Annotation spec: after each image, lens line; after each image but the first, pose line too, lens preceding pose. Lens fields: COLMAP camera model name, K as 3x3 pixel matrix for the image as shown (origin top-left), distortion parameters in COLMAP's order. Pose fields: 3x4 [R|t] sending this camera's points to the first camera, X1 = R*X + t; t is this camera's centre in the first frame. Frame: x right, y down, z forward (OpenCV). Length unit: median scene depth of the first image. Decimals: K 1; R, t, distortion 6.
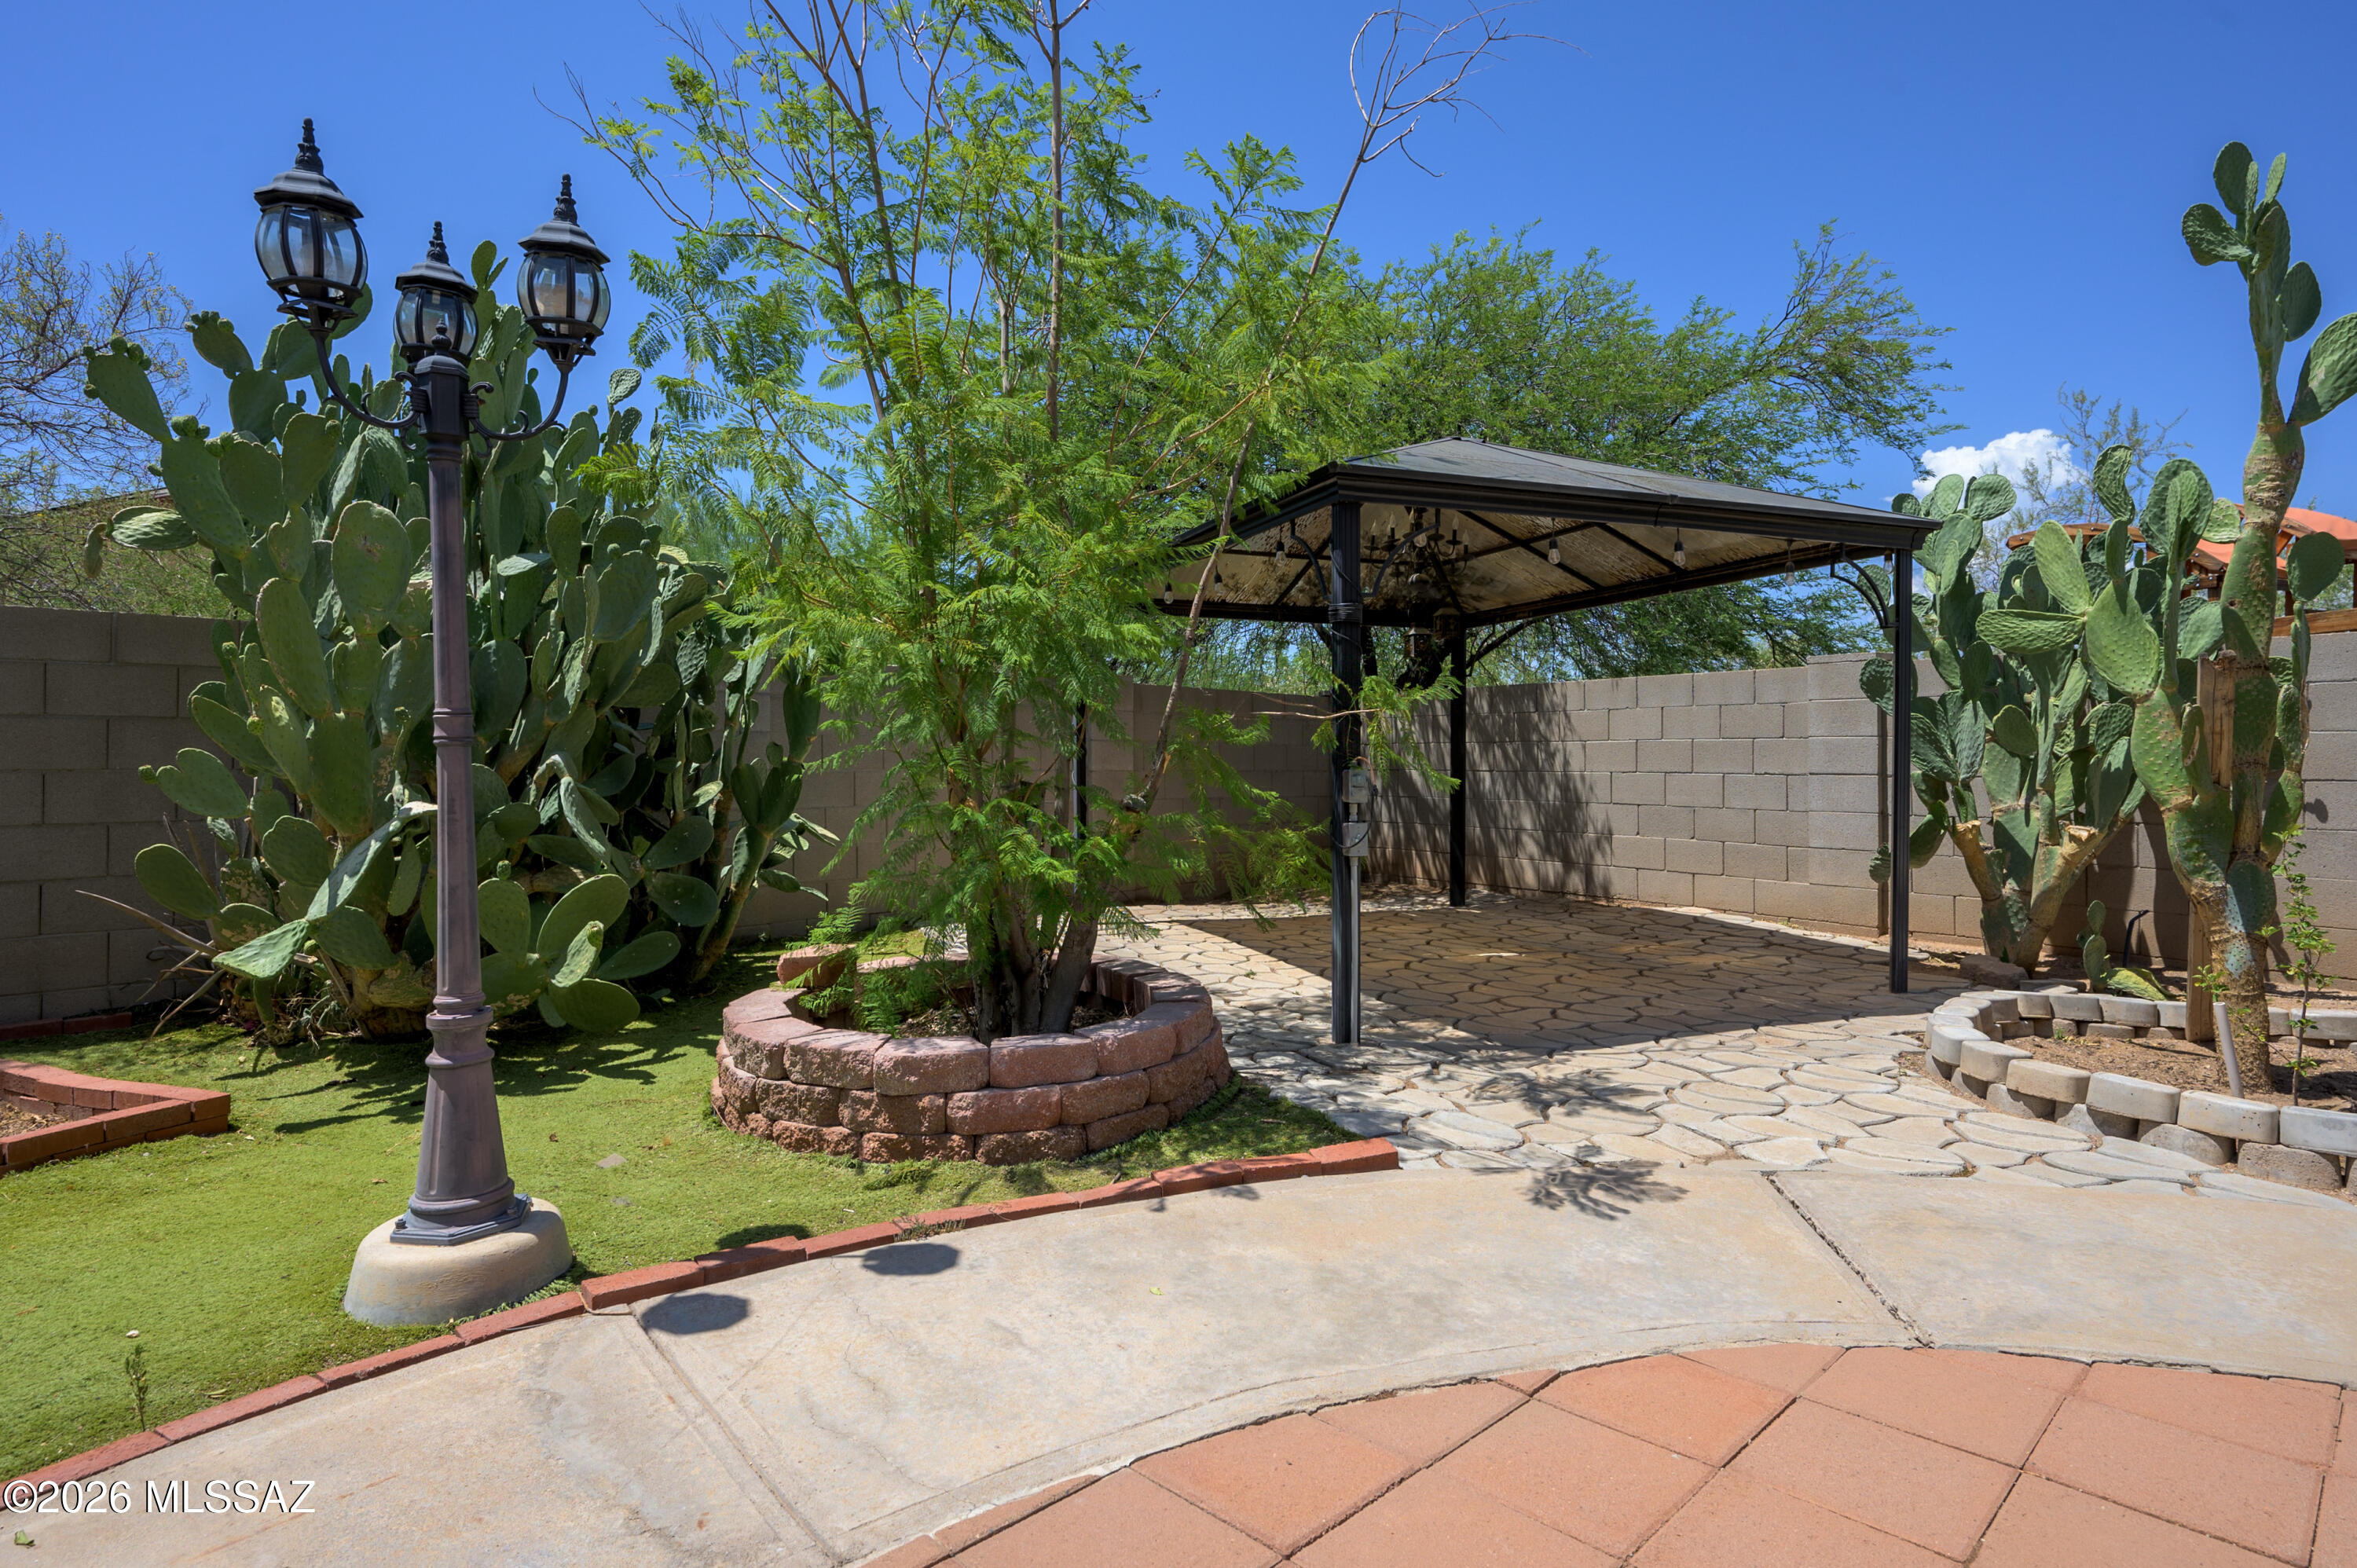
lens RADIAL K [[1251.1, 0, 1146.9], [0, 1251.1, 758.0], [0, 0, 1]] dist [-0.000260, -0.000924]
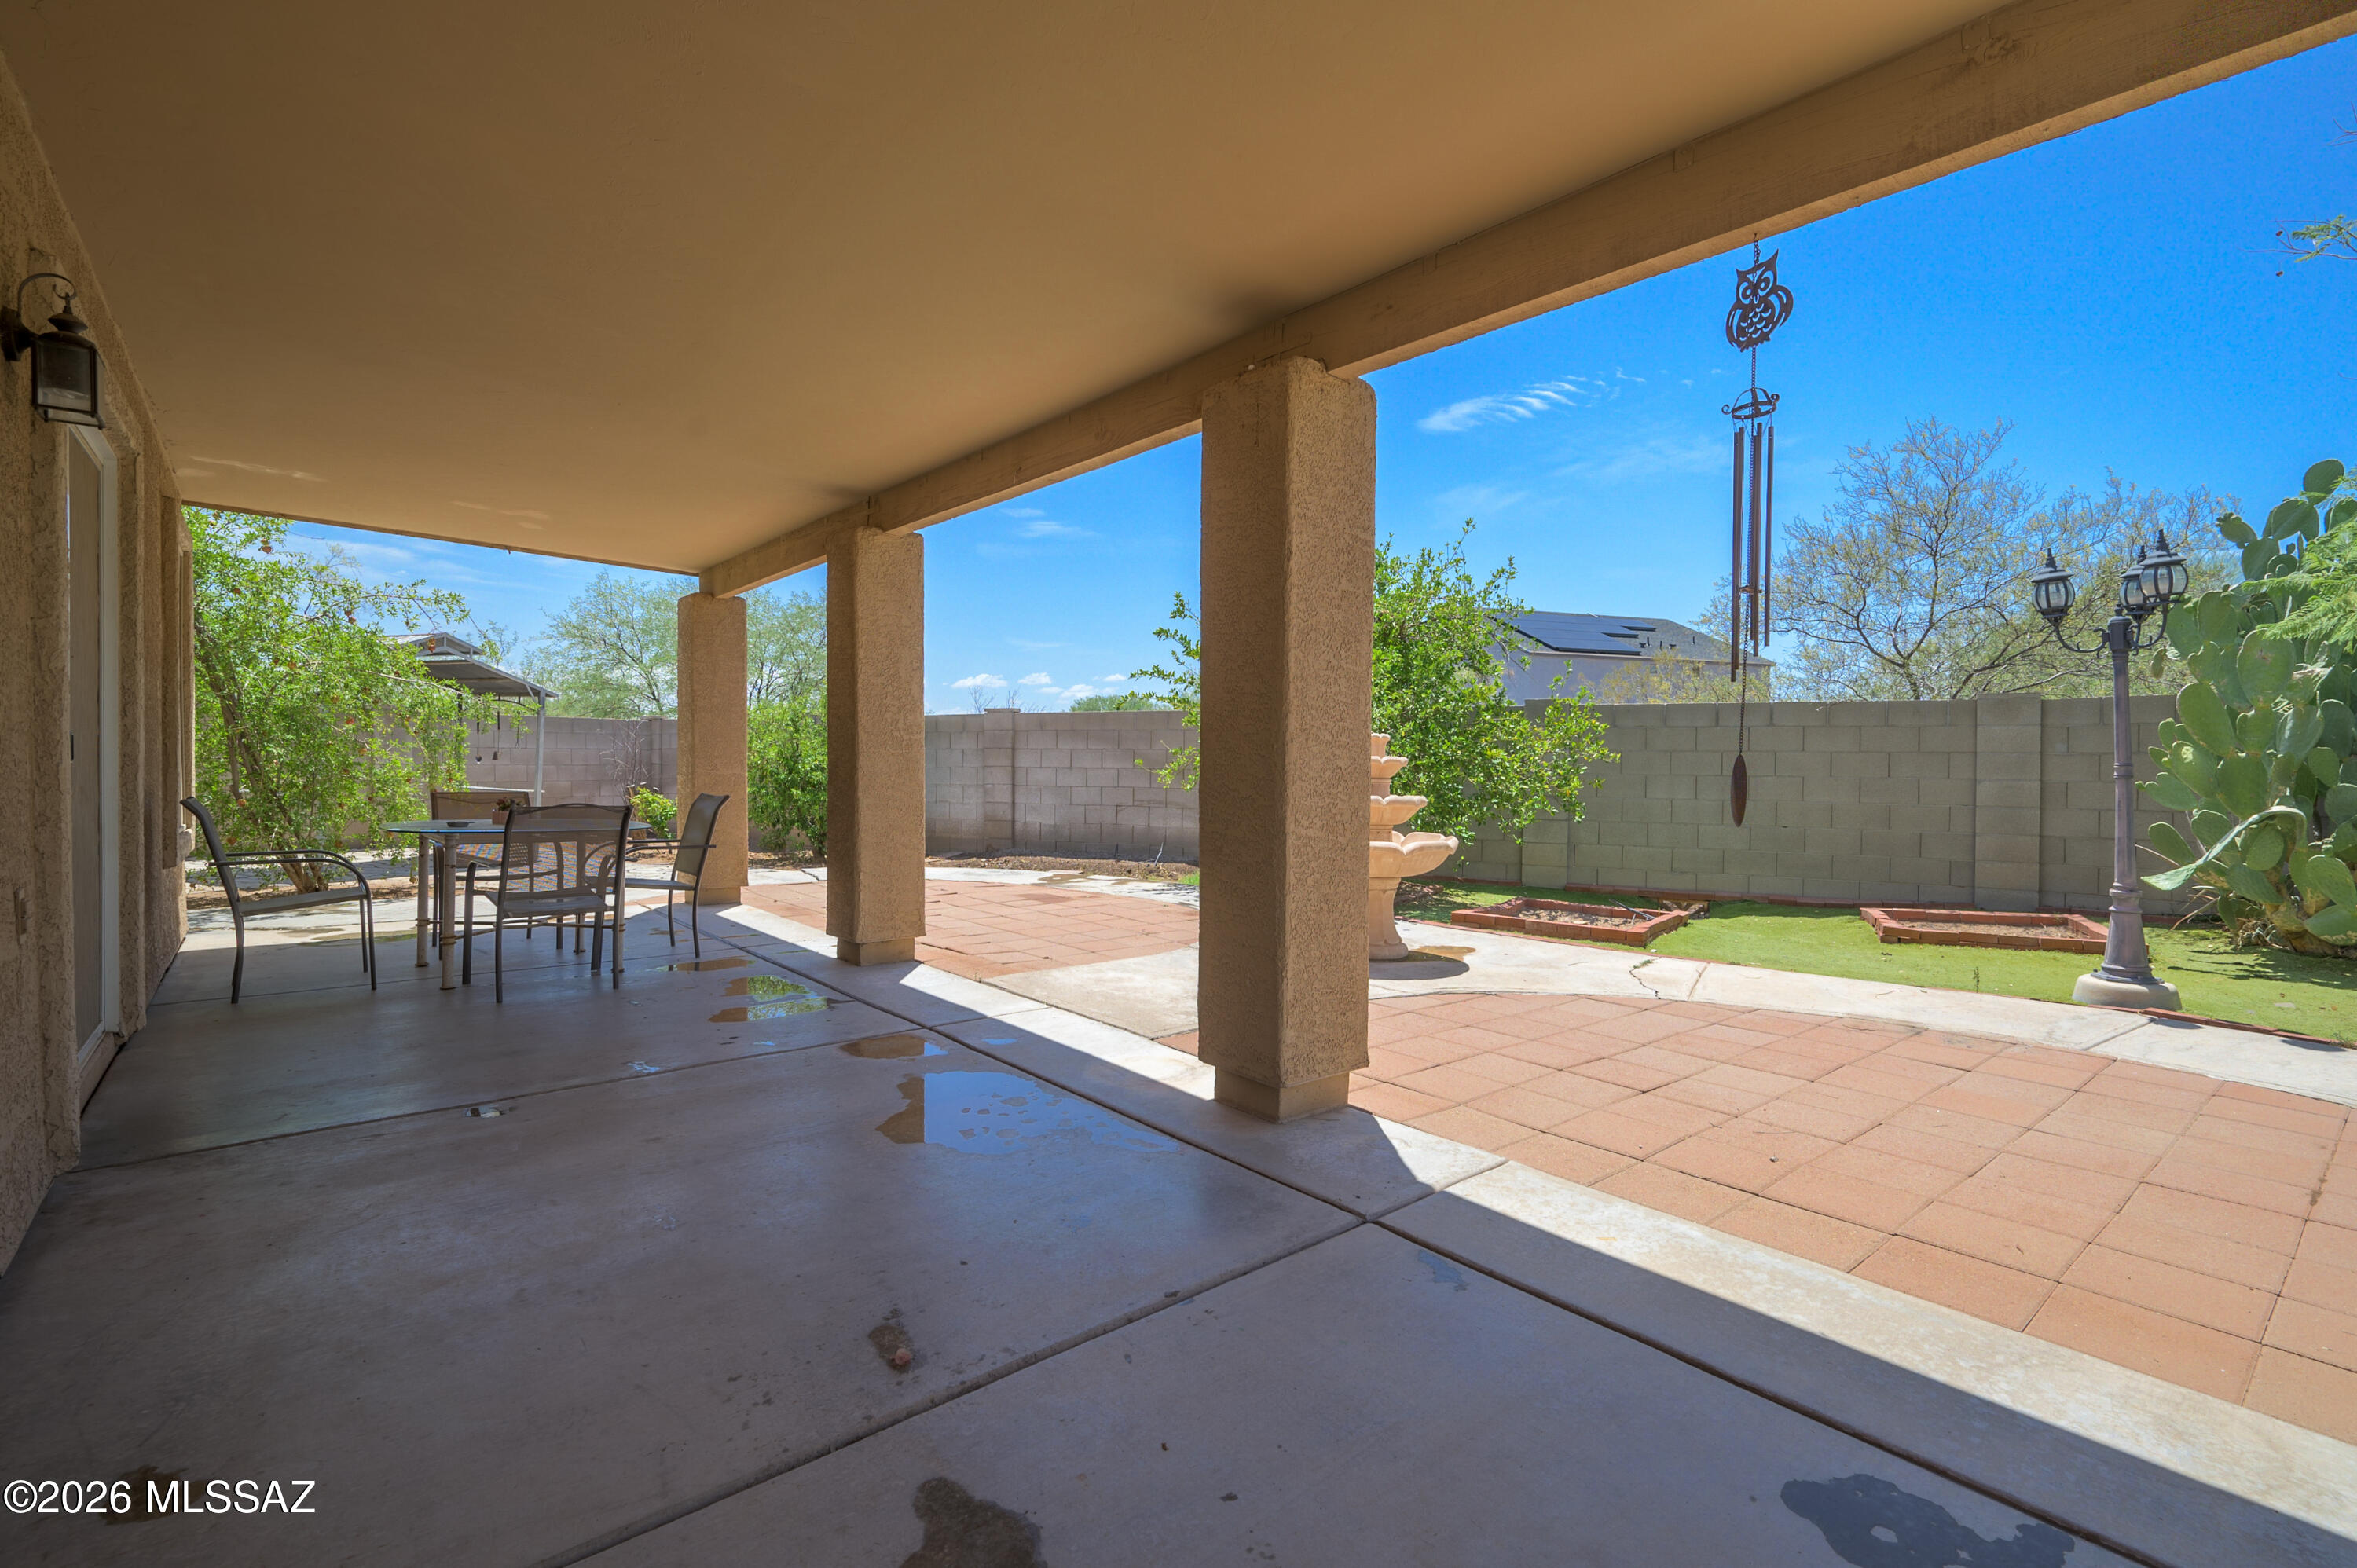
lens RADIAL K [[1079.9, 0, 1182.8], [0, 1079.9, 755.7], [0, 0, 1]] dist [0.001759, 0.000489]
pose [[-0.050580, 0.003193, -0.998715, 1.085509], [-0.002356, 0.999992, 0.003317, -0.038927], [0.998717, 0.002521, -0.050572, -0.469678]]
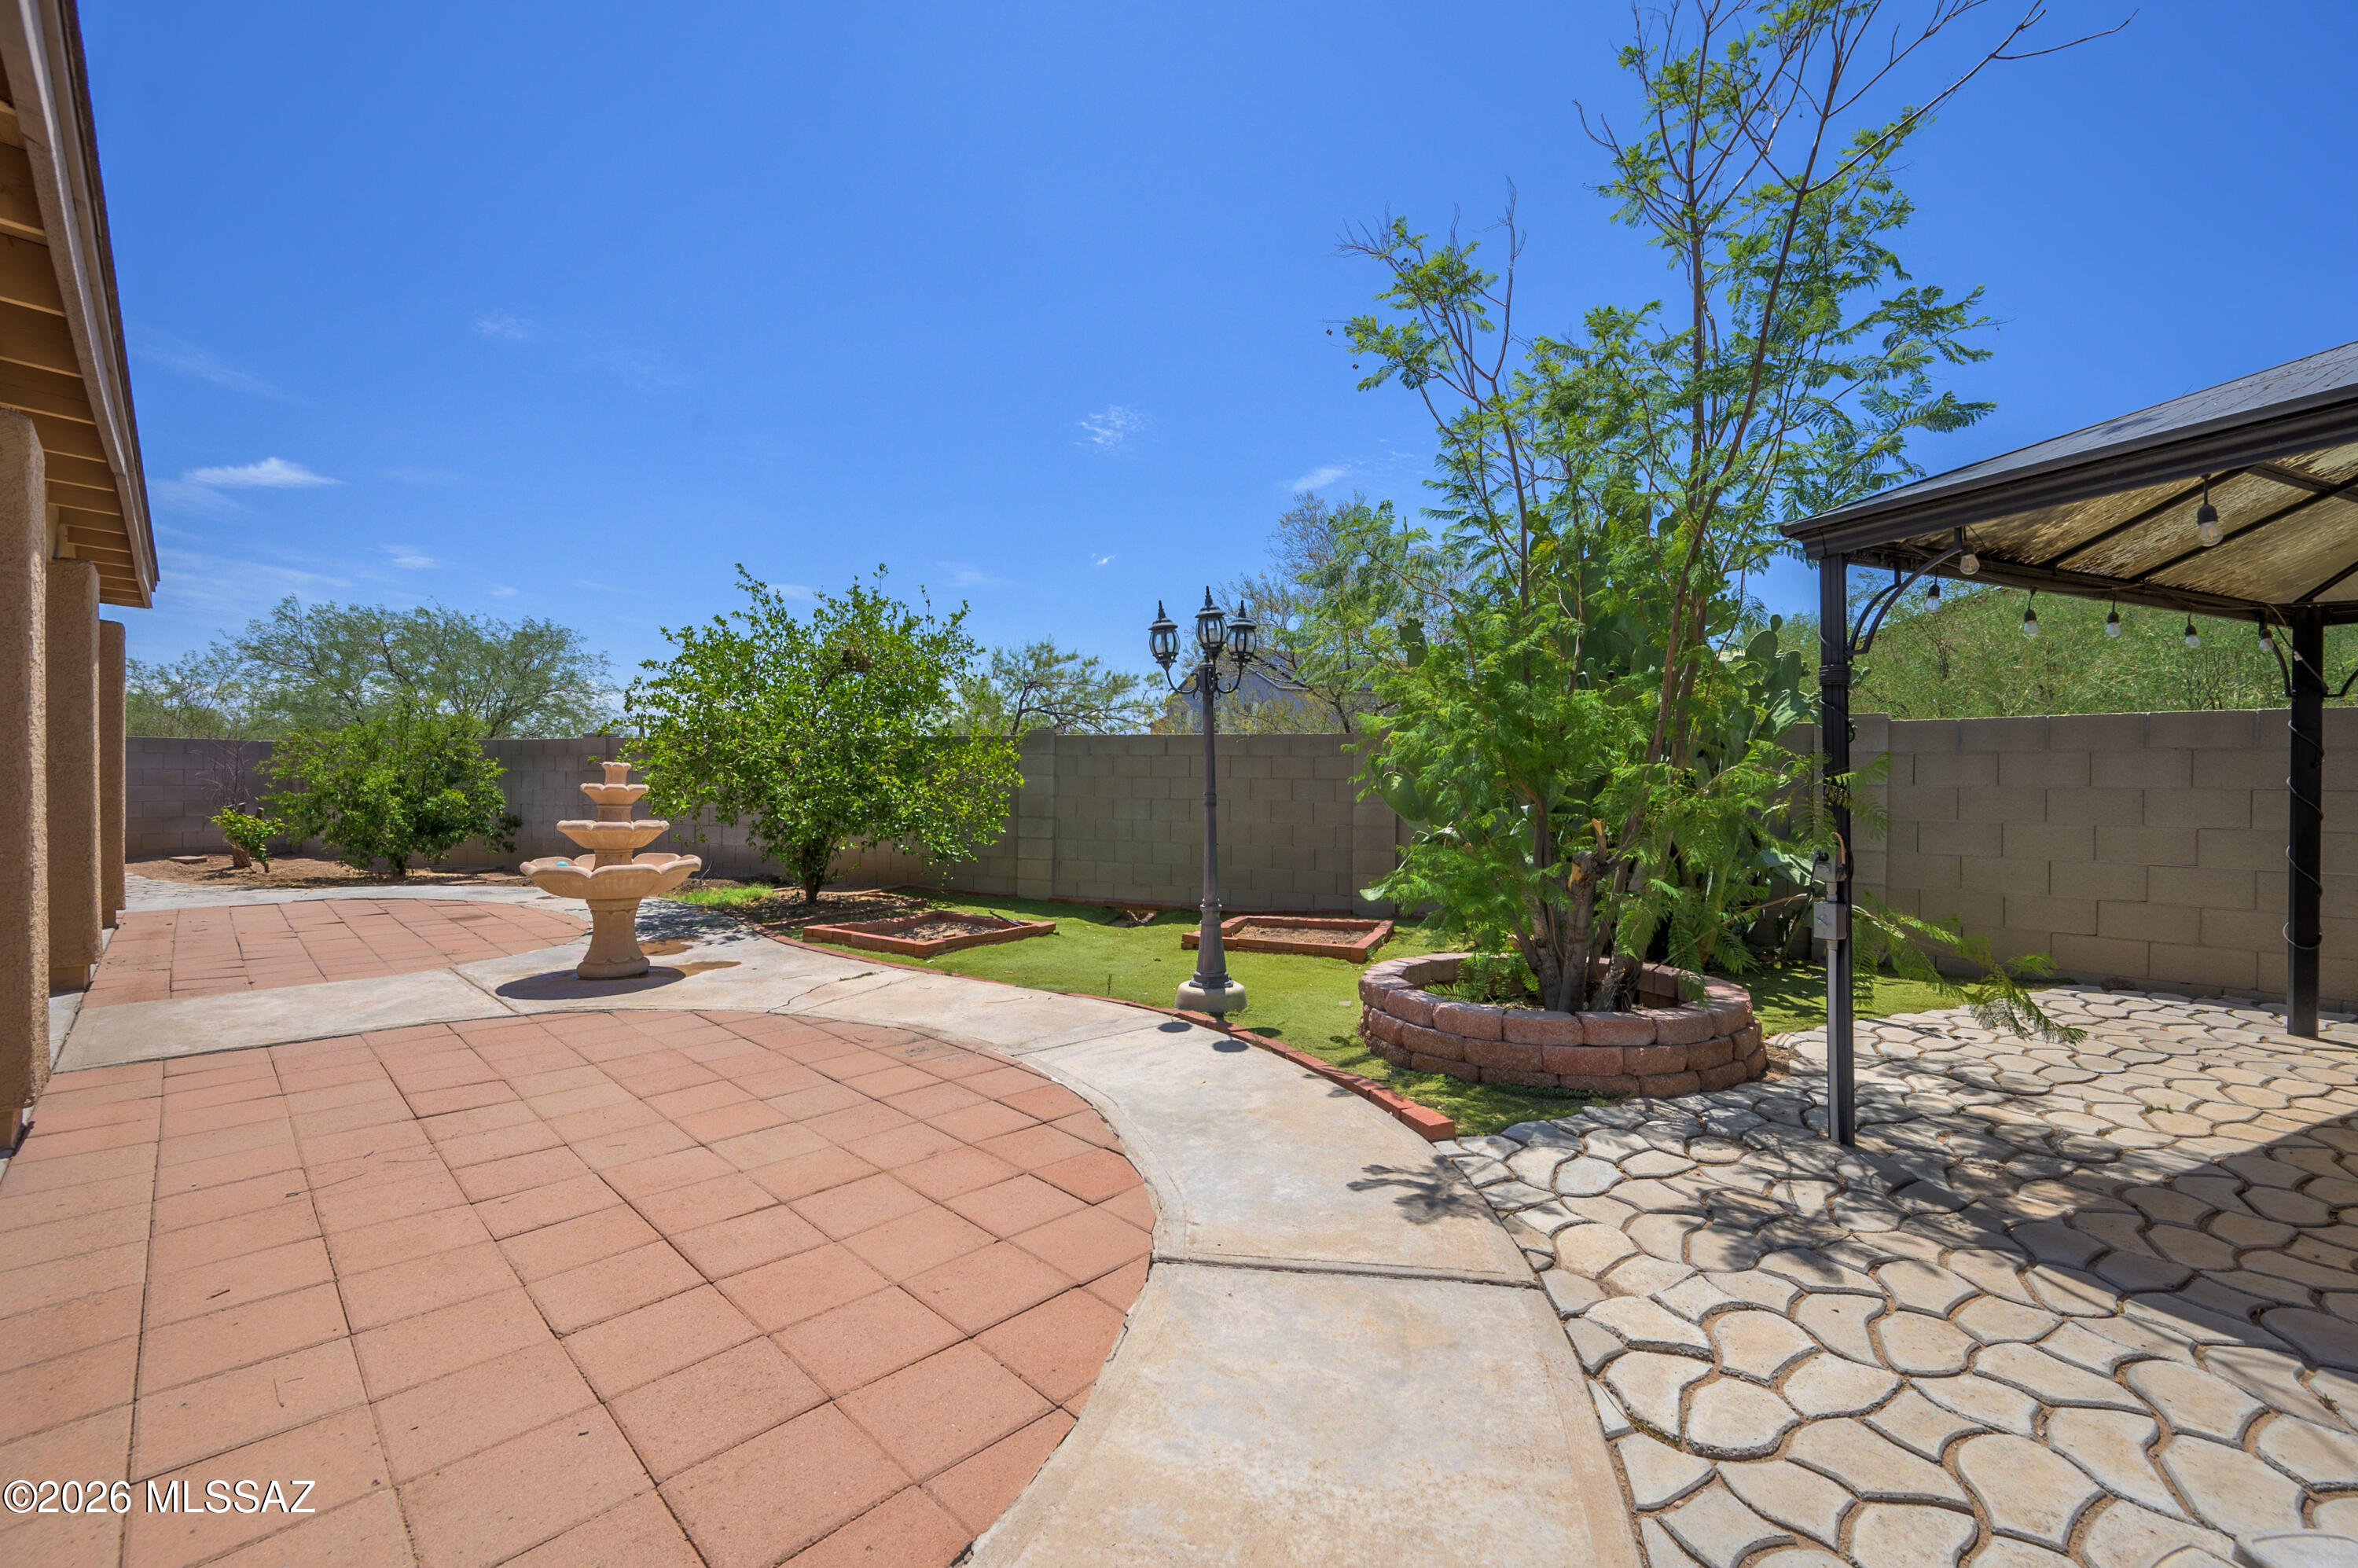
lens RADIAL K [[956.3, 0, 1192.4], [0, 956.3, 766.0], [0, 0, 1]] dist [-0.003902, 0.003905]
pose [[0.065564, -0.006083, -0.997830, 1.020557], [-0.006135, 0.999960, -0.006499, -0.057622], [0.997830, 0.006548, 0.065524, 0.559067]]
